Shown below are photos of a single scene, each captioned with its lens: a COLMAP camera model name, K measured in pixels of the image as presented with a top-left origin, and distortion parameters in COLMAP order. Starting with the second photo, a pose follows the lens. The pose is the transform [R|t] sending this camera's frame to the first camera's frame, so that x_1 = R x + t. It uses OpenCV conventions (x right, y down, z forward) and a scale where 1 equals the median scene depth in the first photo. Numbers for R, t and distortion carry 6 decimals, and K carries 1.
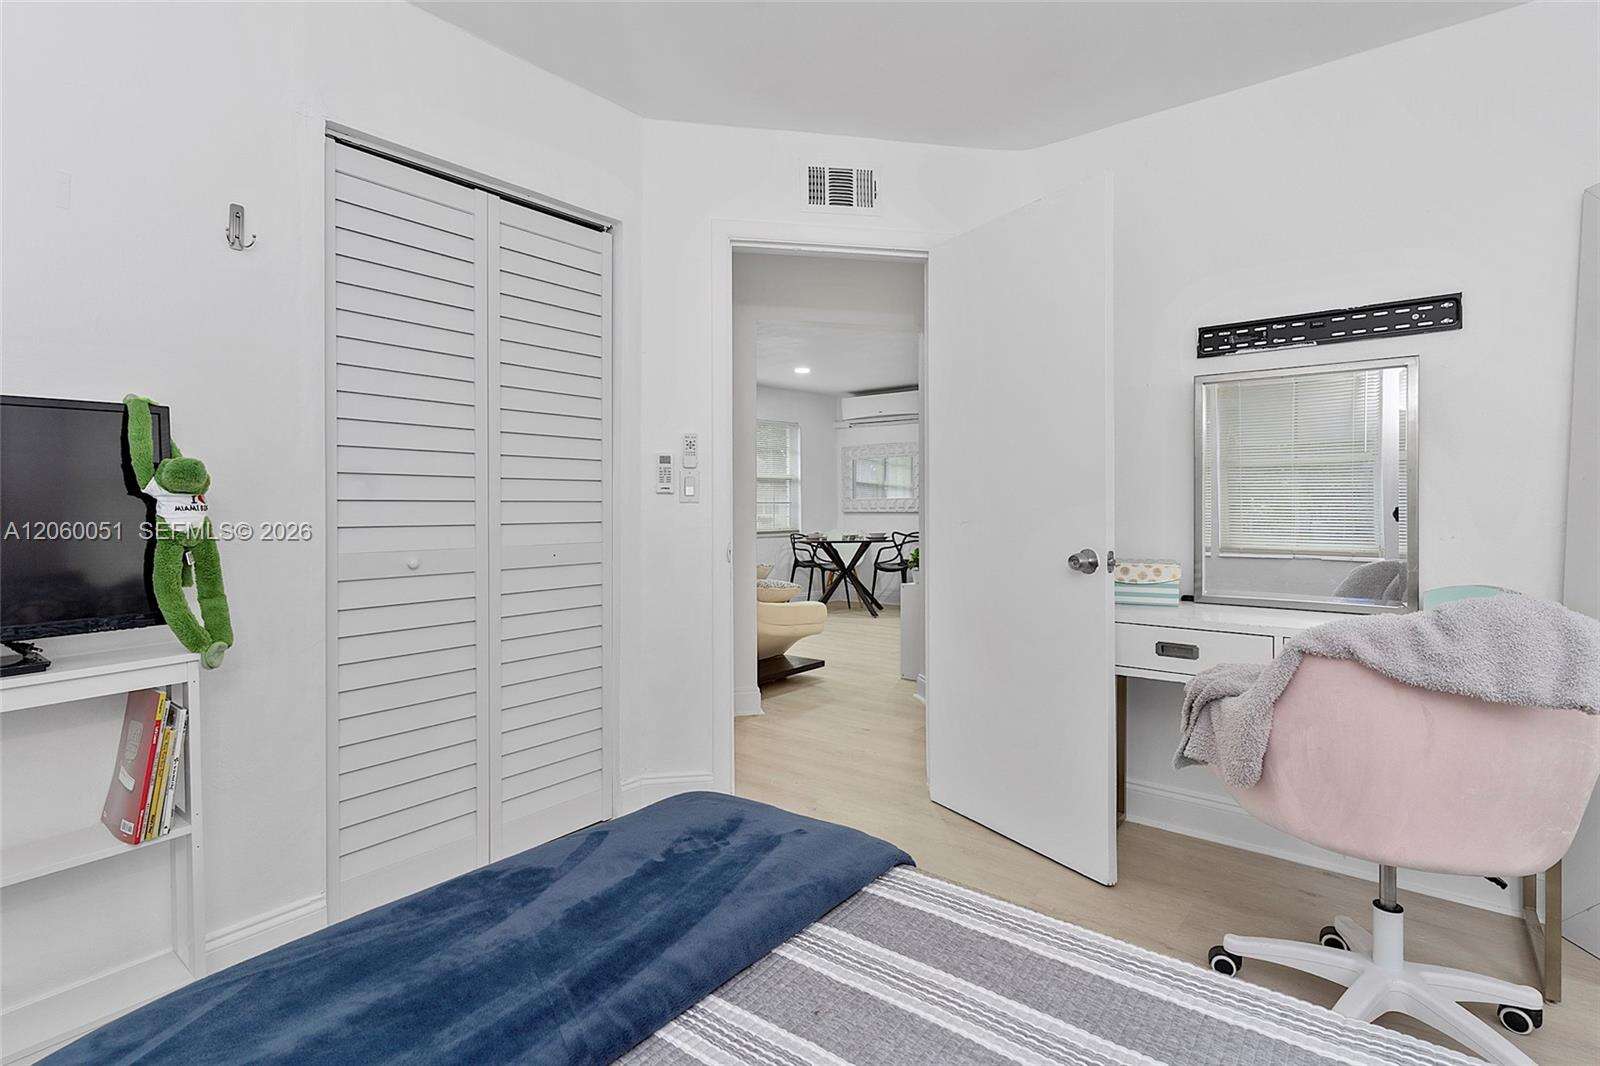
lens RADIAL K [[787.6, 0, 794.5], [0, 787.6, 509.9], [0, 0, 1]] dist [-0.001888, -0.000331]
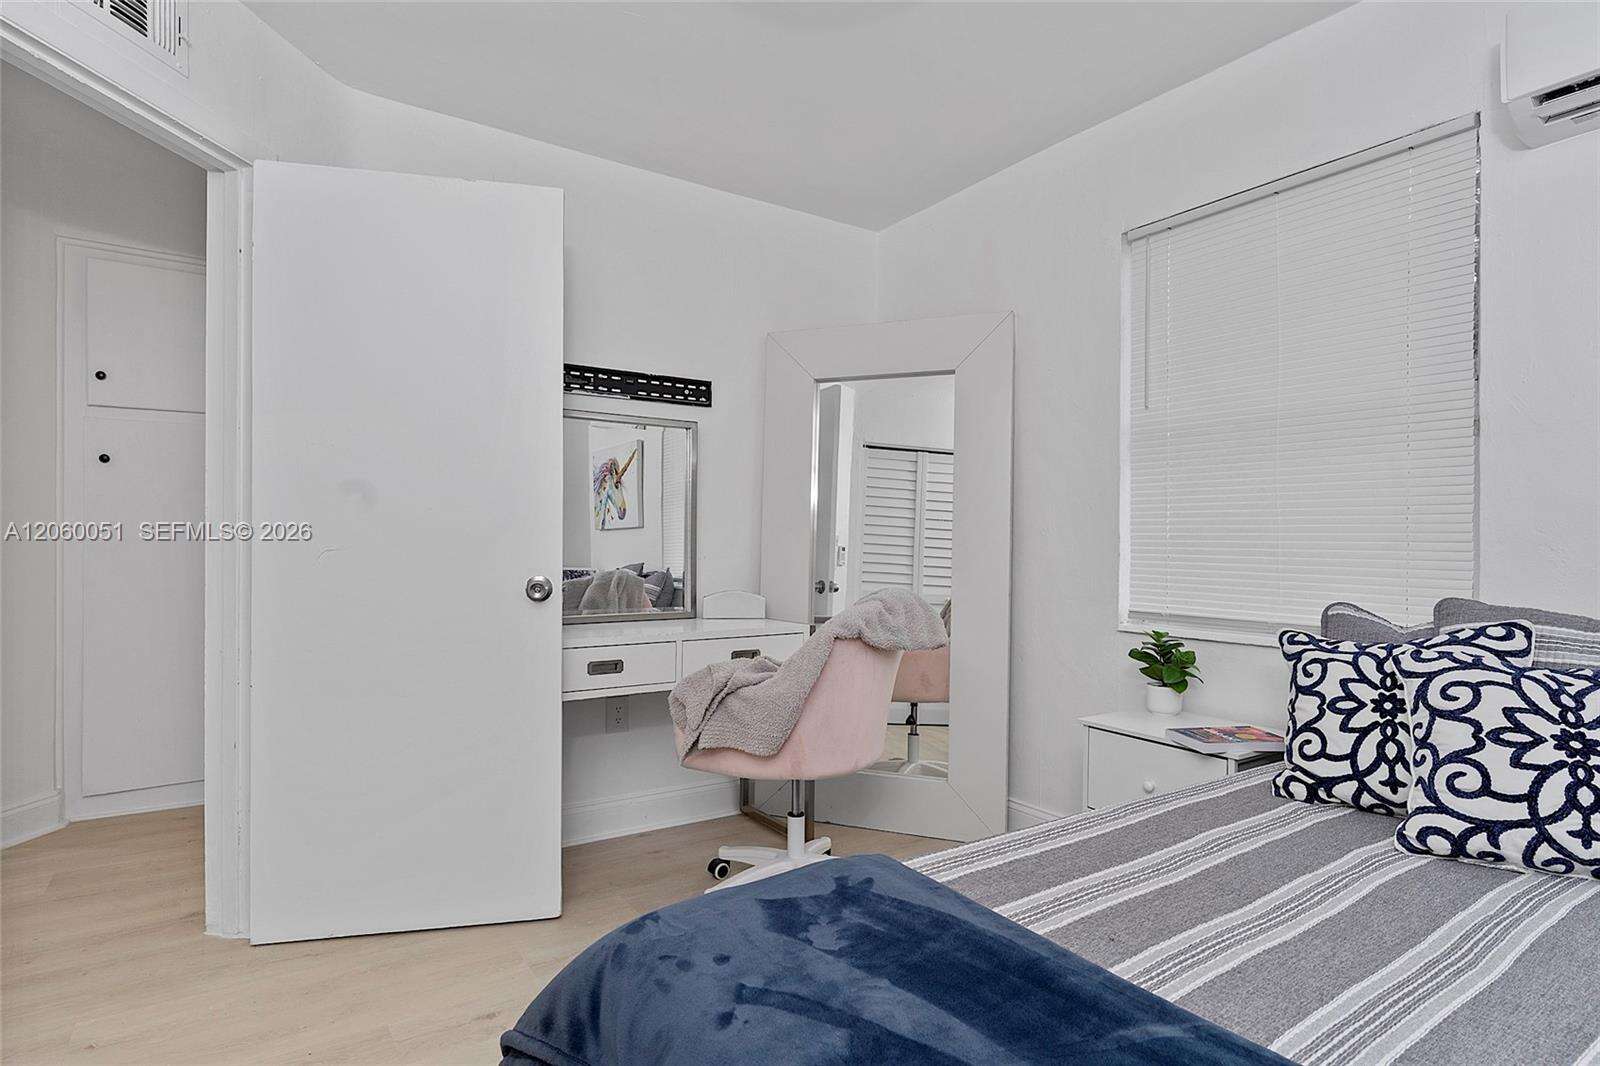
lens RADIAL K [[835.5, 0, 800.0], [0, 835.5, 533.0], [0, 0, 1]] dist [-0.001379, -0.000116]
pose [[0.294074, 0.010126, 0.955729, -0.521763], [-0.005557, 0.999945, -0.008885, 0.005468], [-0.955767, -0.002698, 0.294114, 0.410695]]
